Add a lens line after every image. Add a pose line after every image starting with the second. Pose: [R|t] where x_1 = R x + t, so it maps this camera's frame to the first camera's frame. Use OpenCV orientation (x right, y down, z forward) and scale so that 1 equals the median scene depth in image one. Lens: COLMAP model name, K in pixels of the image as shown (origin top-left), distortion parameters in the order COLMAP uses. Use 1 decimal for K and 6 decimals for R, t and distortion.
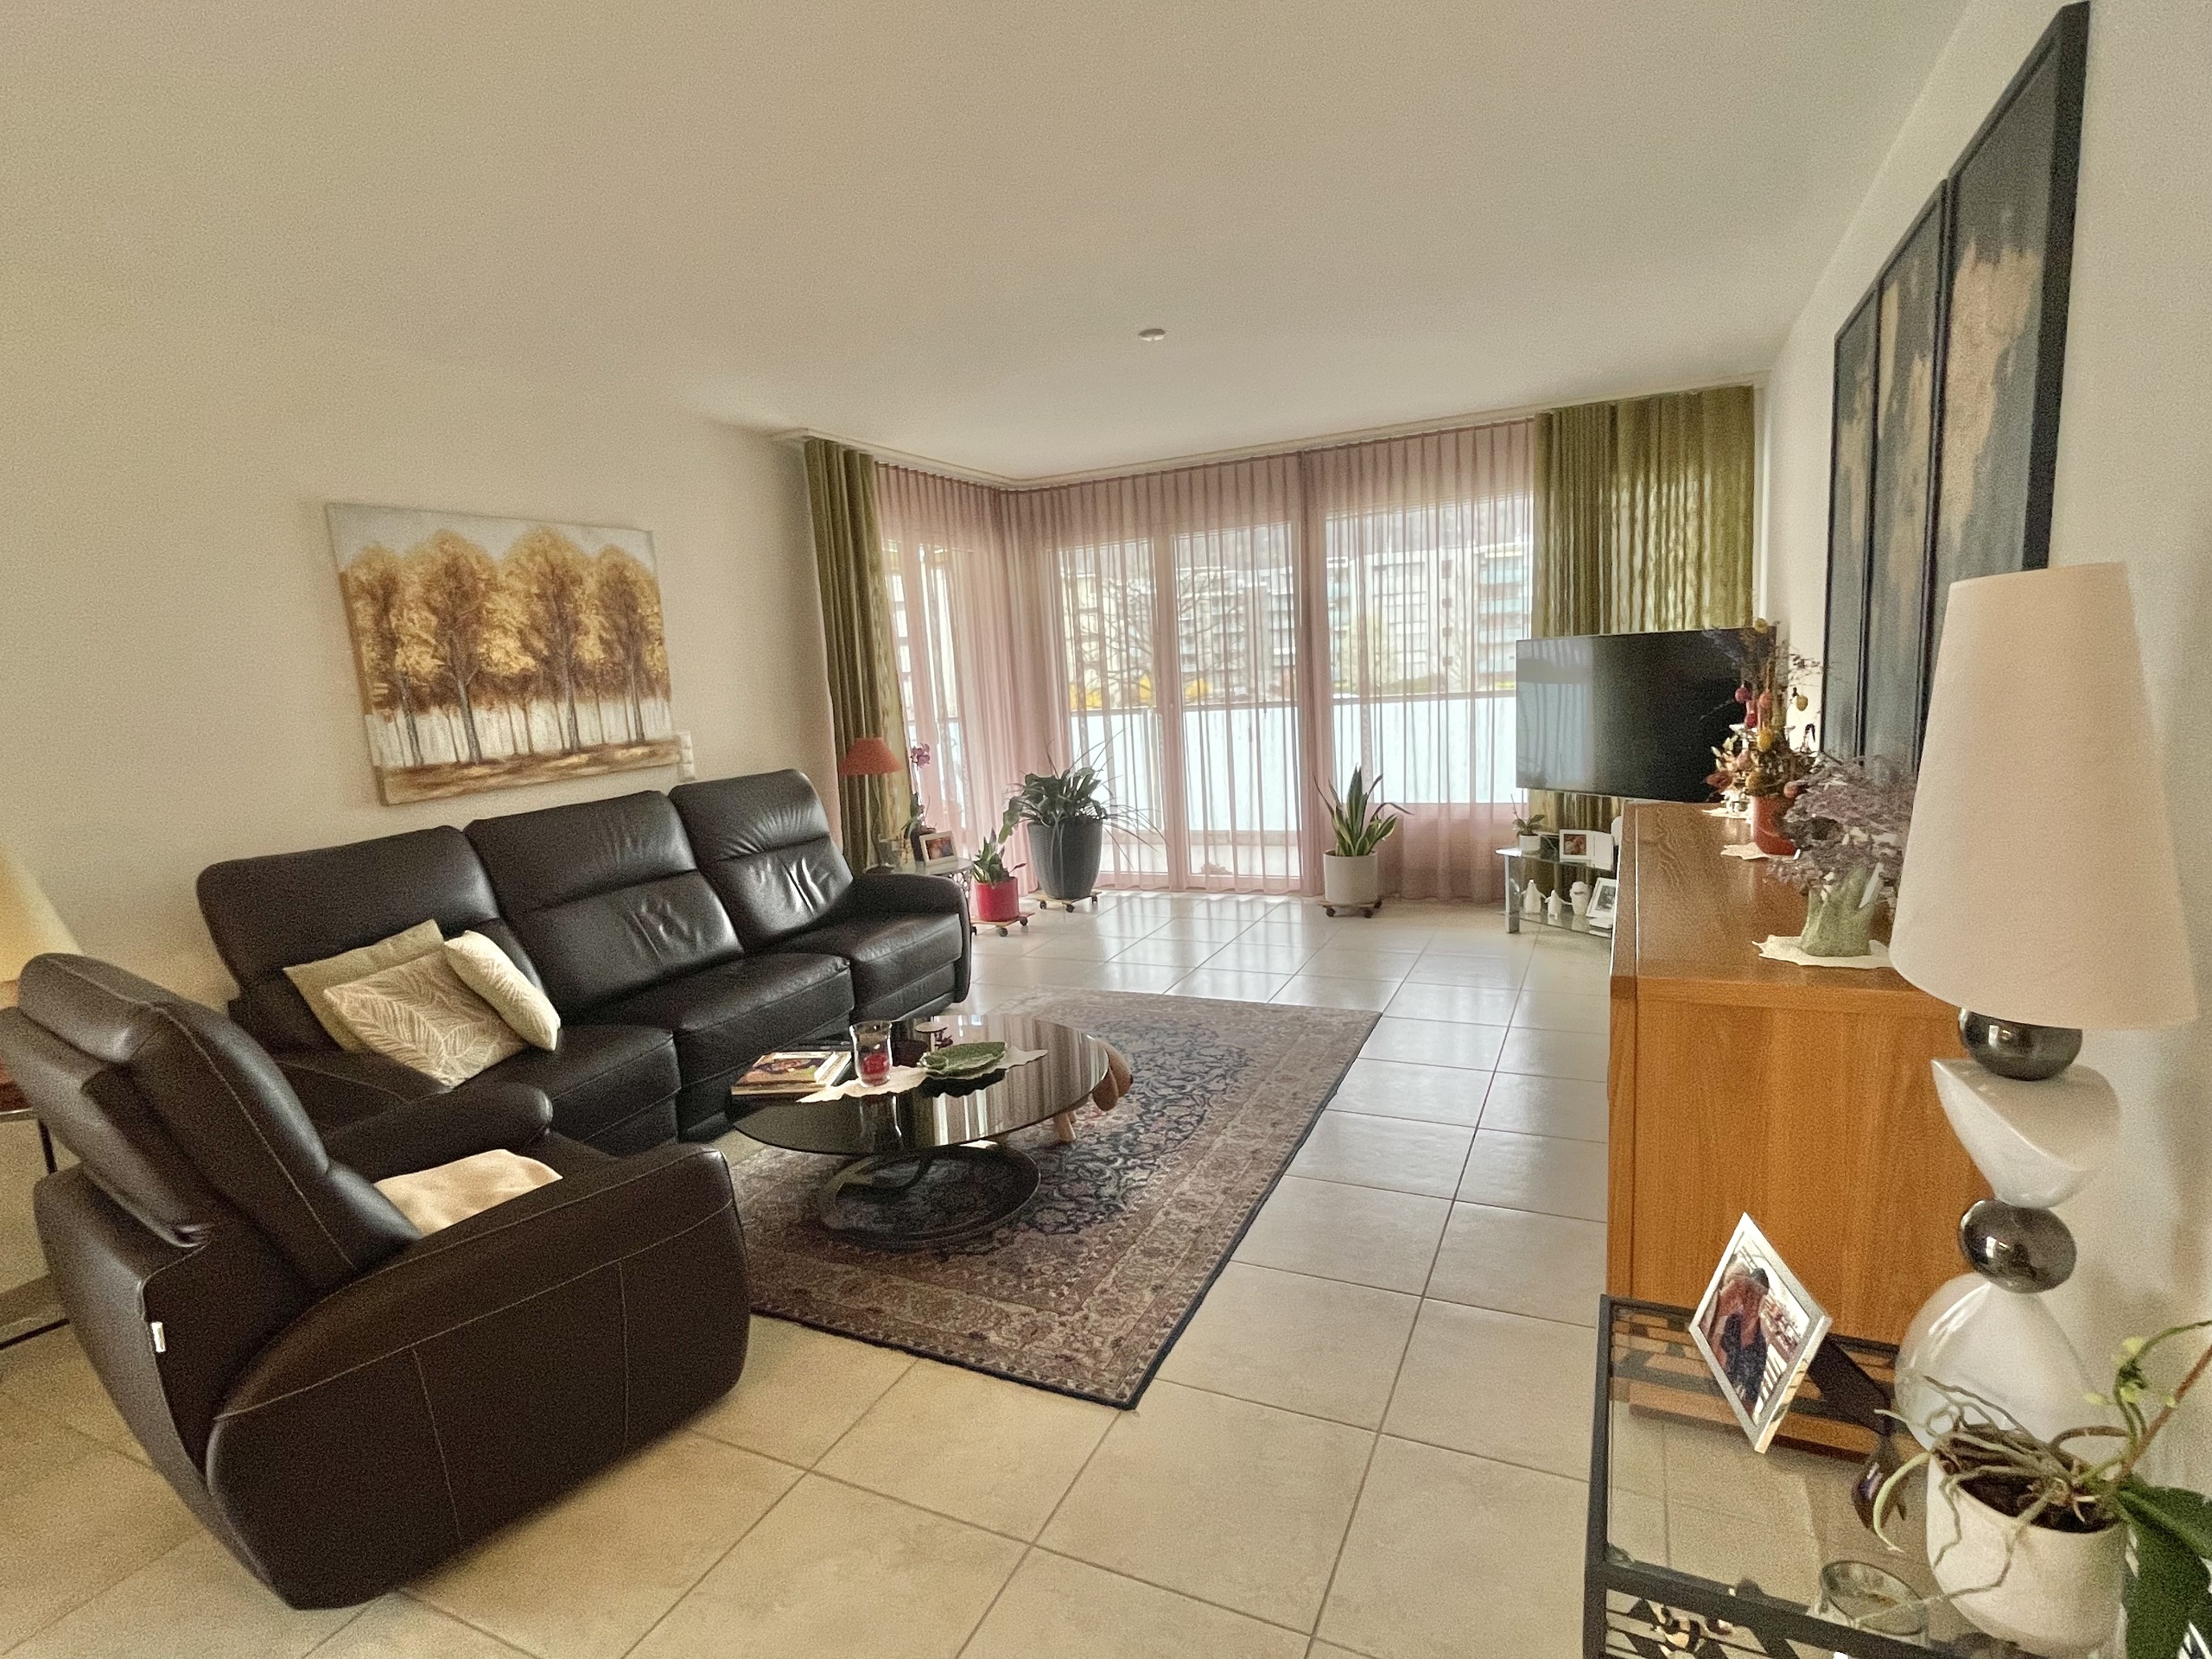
lens RADIAL K [[1088.0, 0, 1098.1], [0, 1088.0, 833.7], [0, 0, 1]] dist [-0.015149, 0.000098]
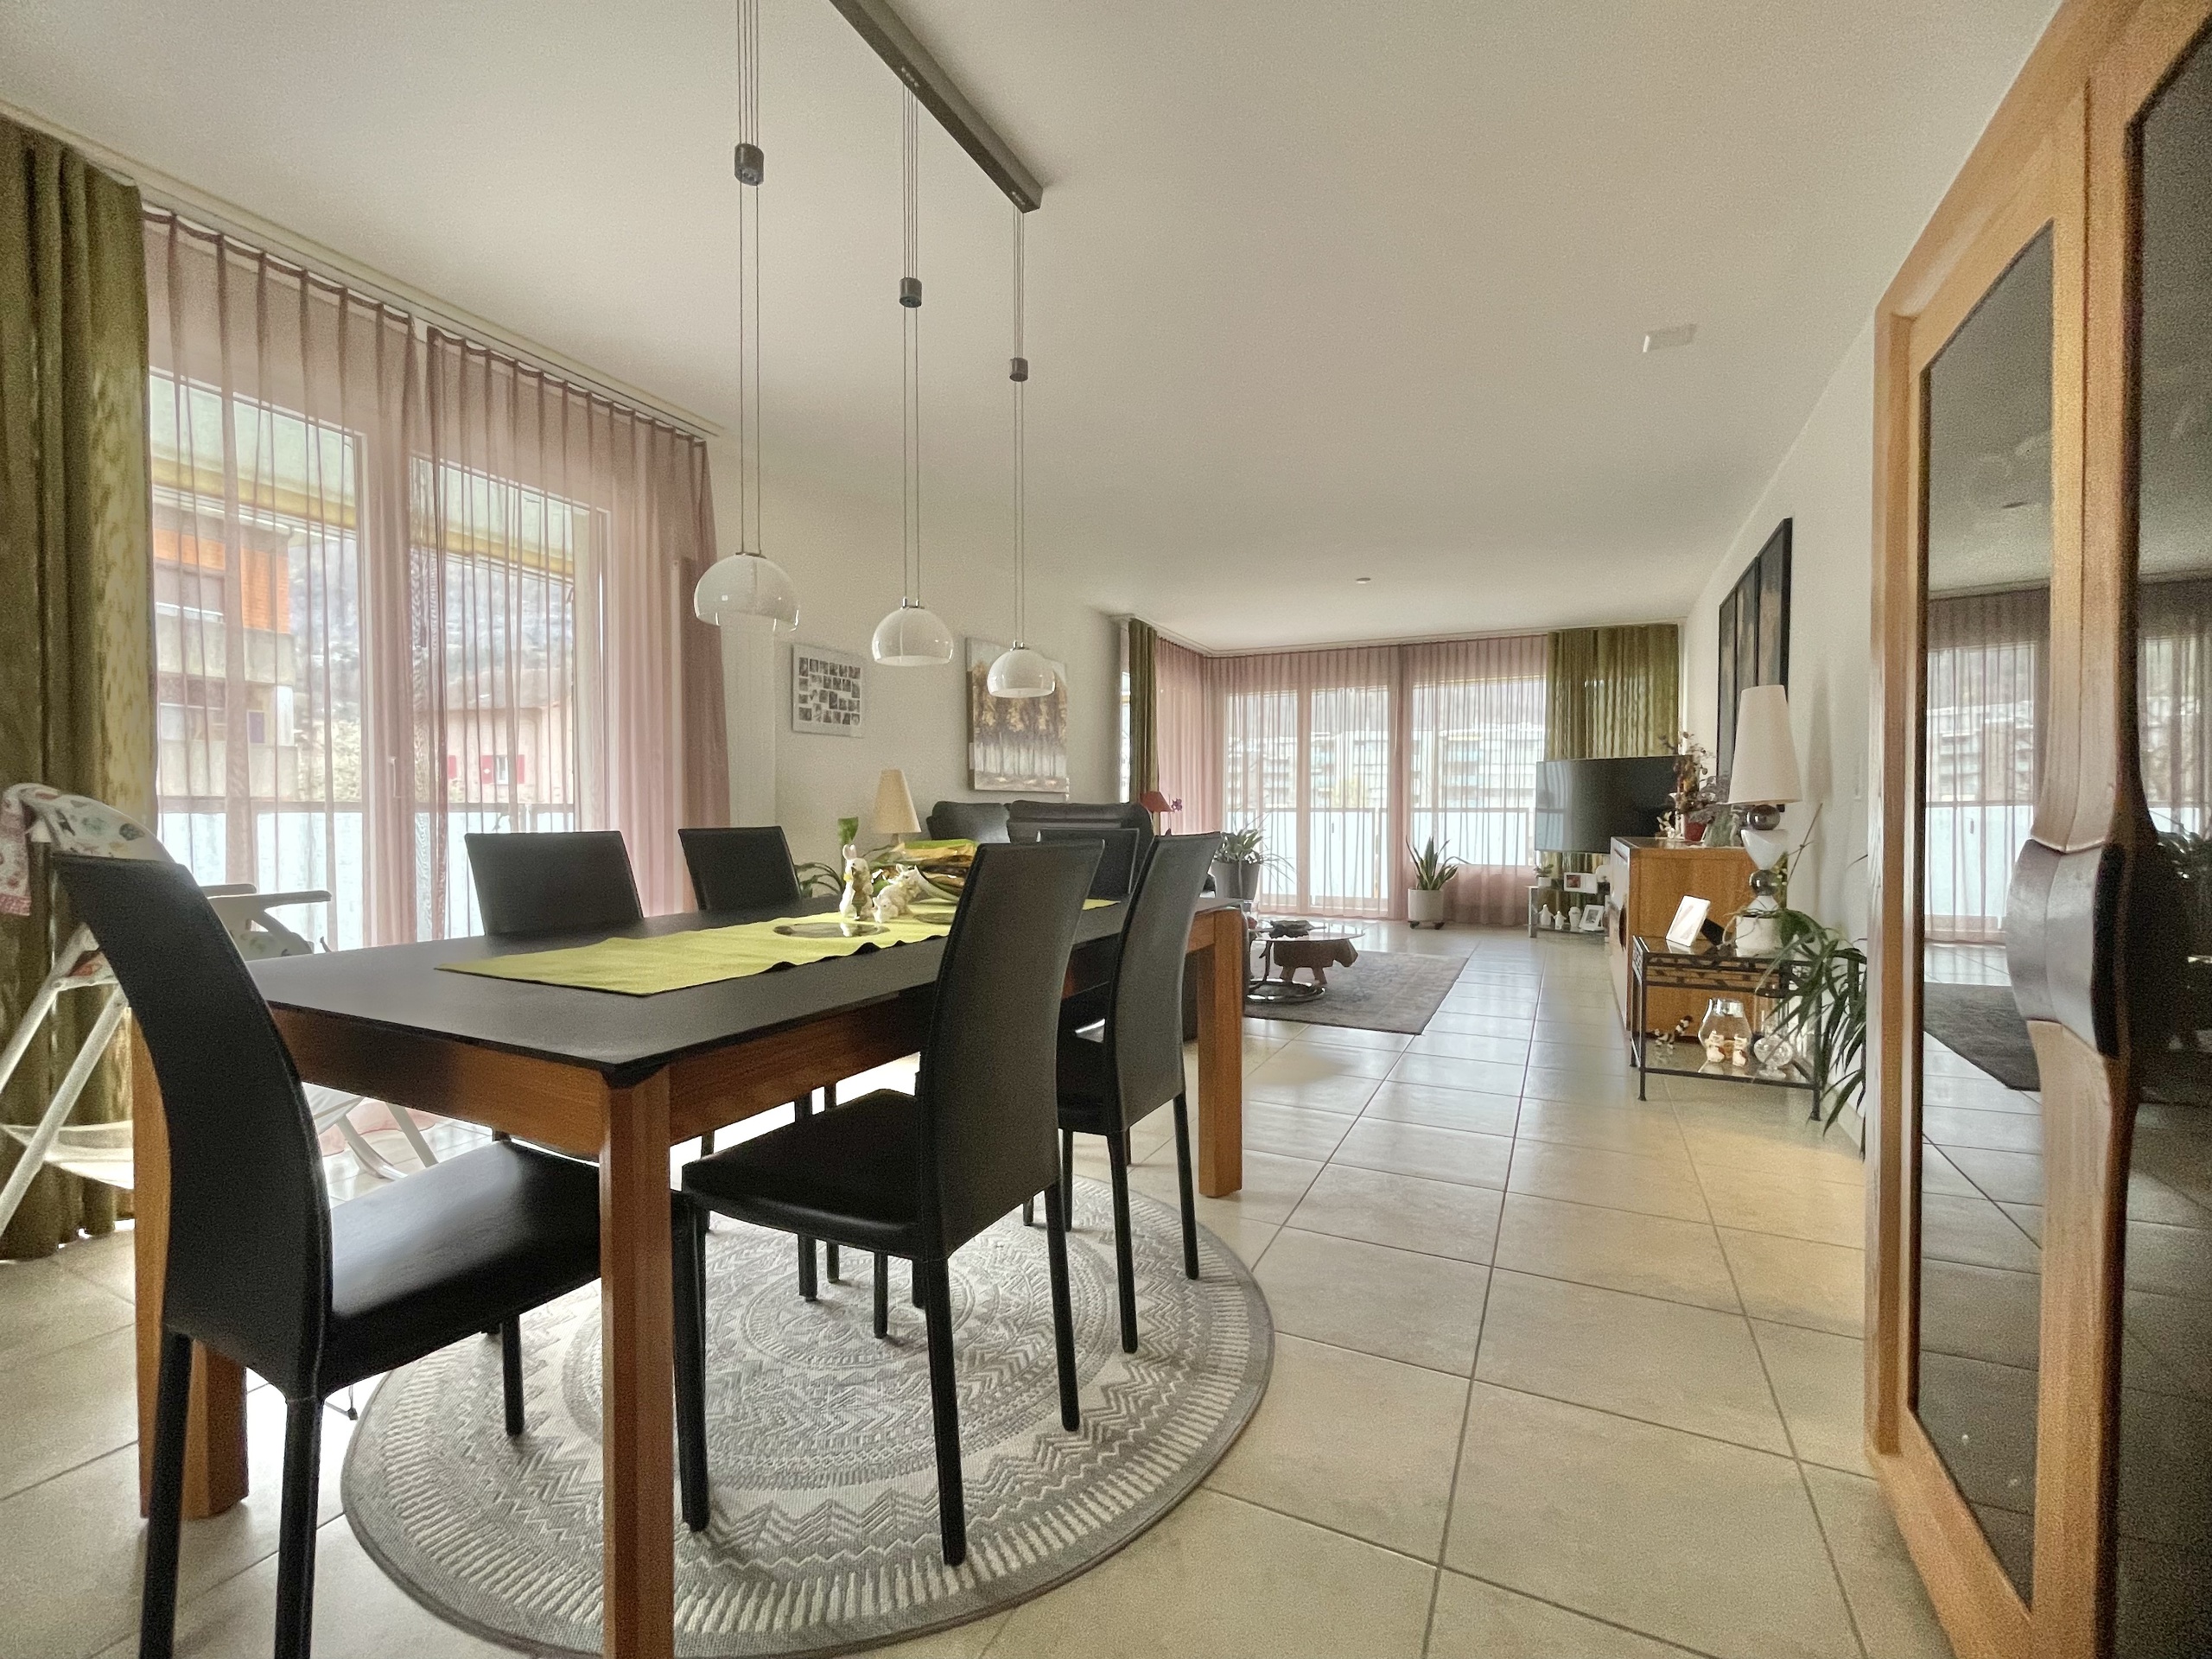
lens RADIAL K [[954.4, 0, 1100.6], [0, 954.4, 829.9], [0, 0, 1]] dist [-0.002929, -0.000172]
pose [[0.997797, 0.066230, -0.003740, -0.264809], [-0.066132, 0.988745, -0.134202, 0.161890], [-0.005190, 0.134154, 0.990947, -0.429010]]
